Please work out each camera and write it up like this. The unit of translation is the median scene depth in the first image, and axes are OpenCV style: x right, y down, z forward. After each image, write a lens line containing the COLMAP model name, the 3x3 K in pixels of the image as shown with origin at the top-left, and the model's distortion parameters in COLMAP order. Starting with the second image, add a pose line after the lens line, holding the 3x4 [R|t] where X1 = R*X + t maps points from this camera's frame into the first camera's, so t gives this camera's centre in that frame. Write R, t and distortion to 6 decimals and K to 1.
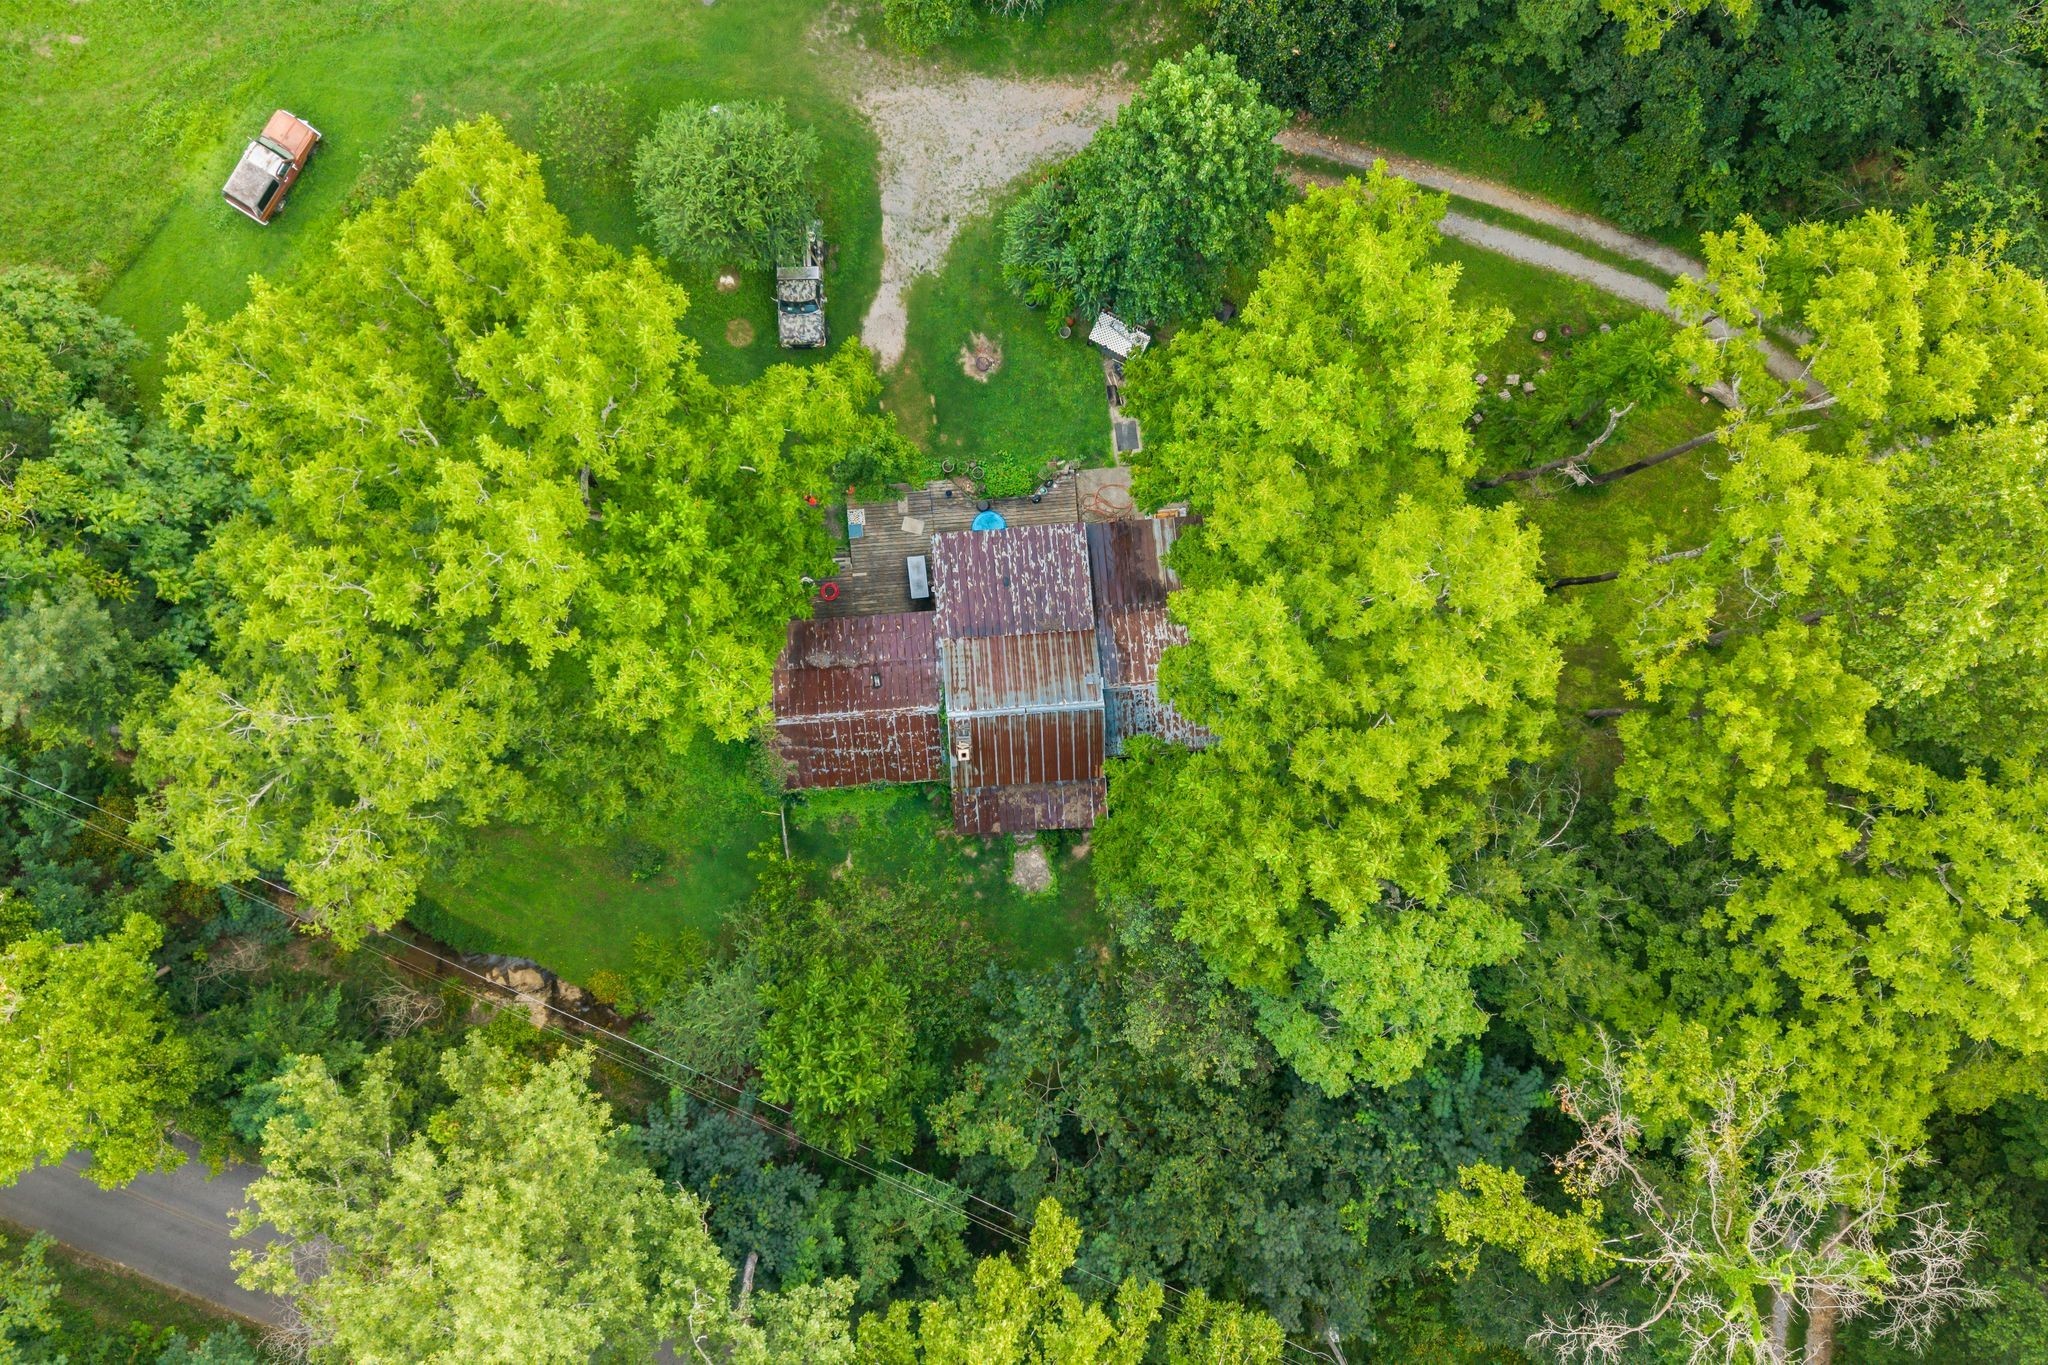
lens RADIAL K [[829.6, 0, 1017.1], [0, 829.6, 675.3], [0, 0, 1]] dist [-0.027893, 0.000088]
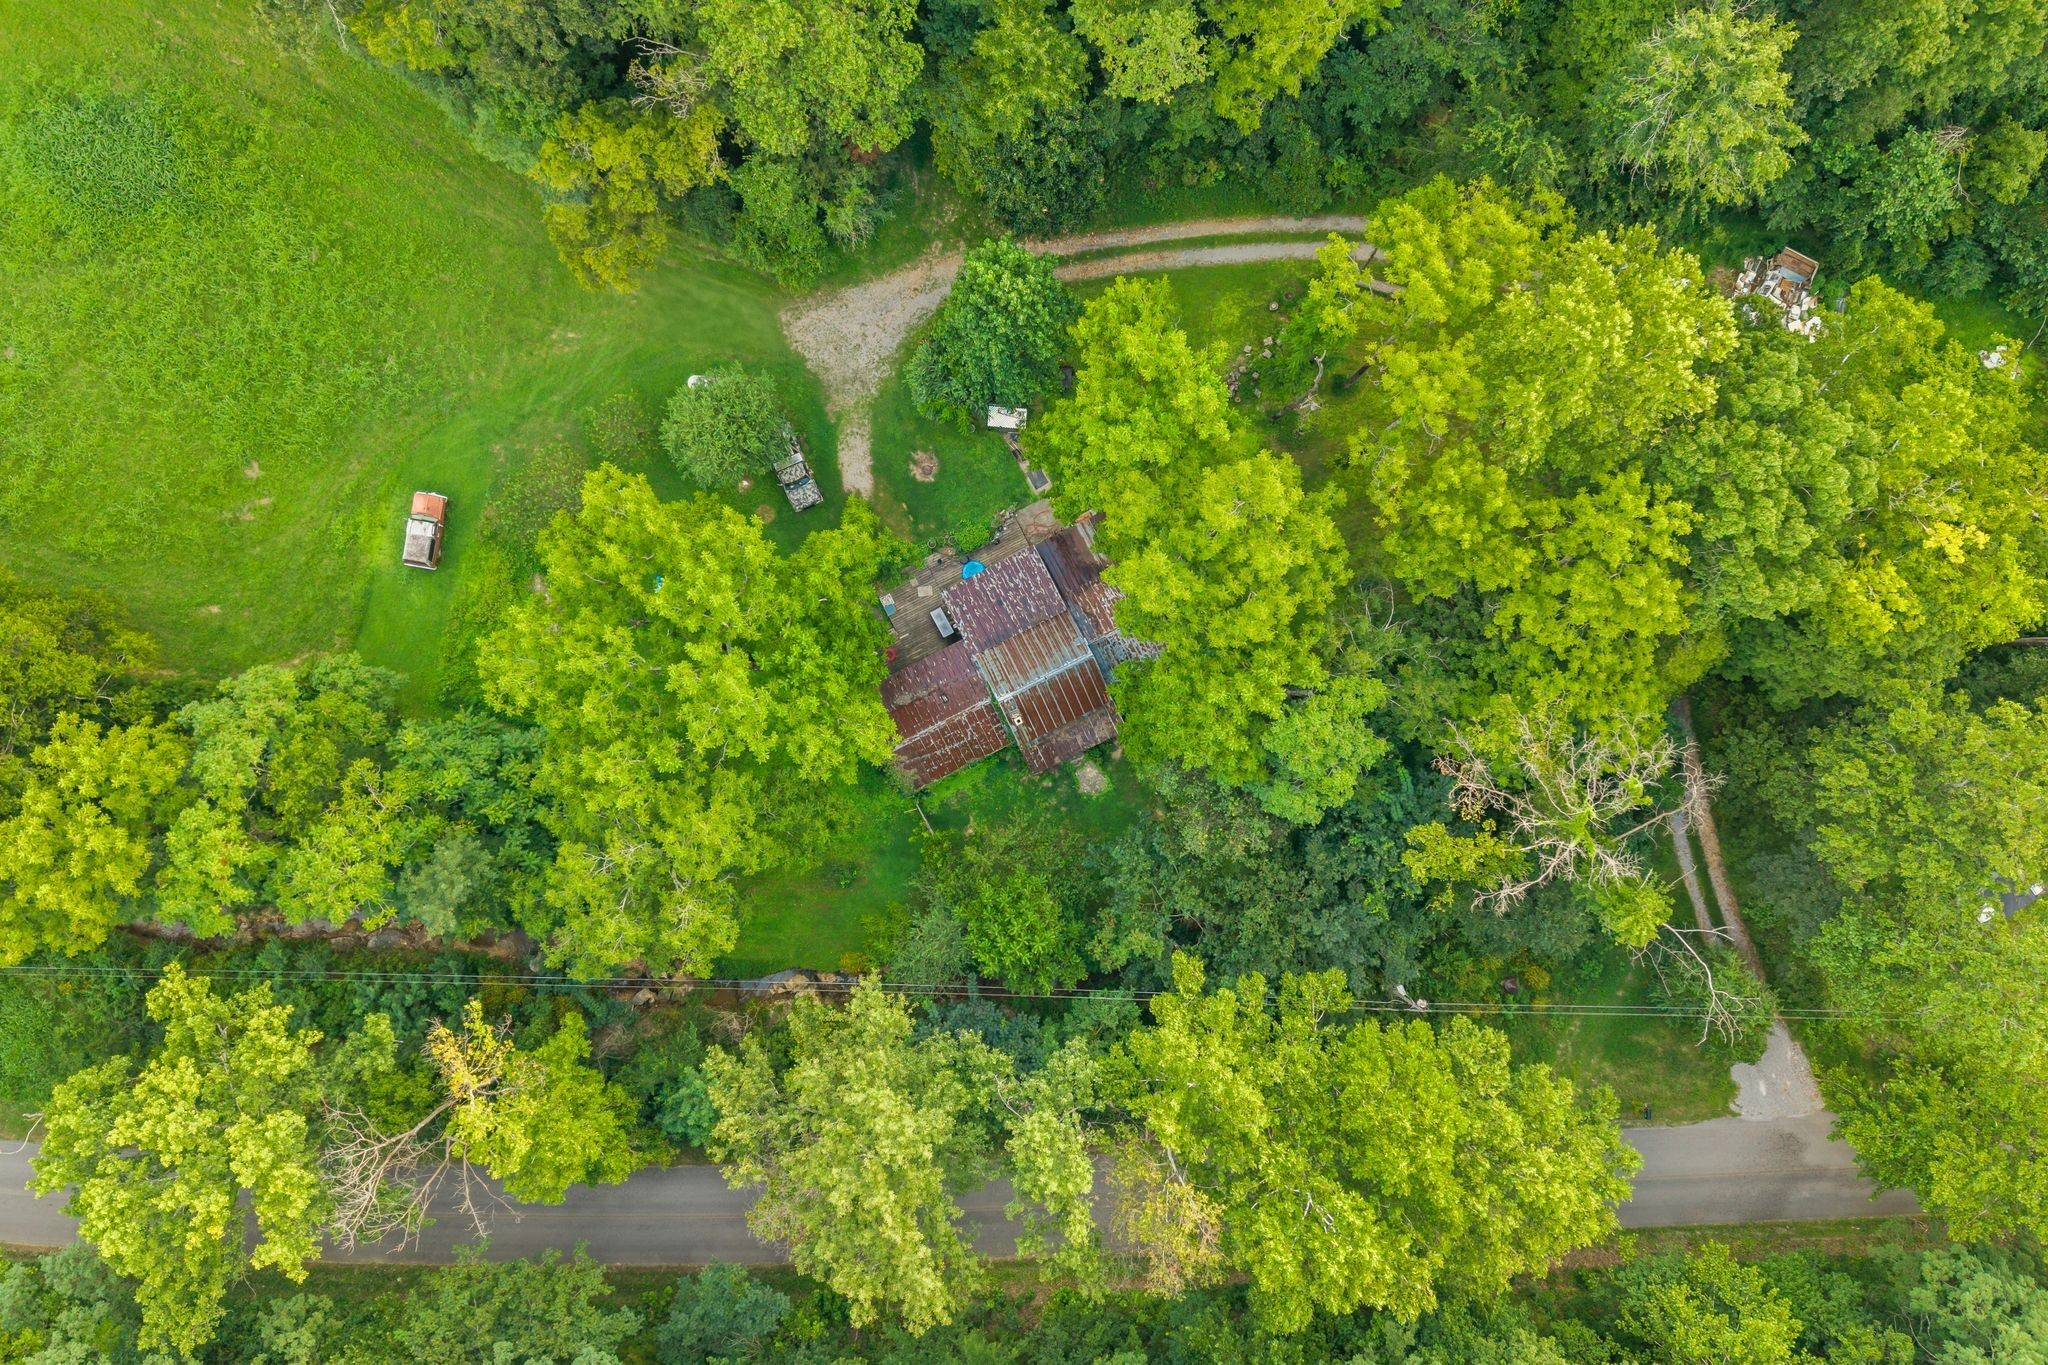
lens RADIAL K [[829.6, 0, 1017.1], [0, 829.6, 675.3], [0, 0, 1]] dist [-0.027893, 0.000088]
pose [[0.924534, -0.381086, -0.003210, -0.038245], [0.381093, 0.924535, 0.001882, 0.020153], [0.002251, -0.002963, 0.999993, -0.620242]]
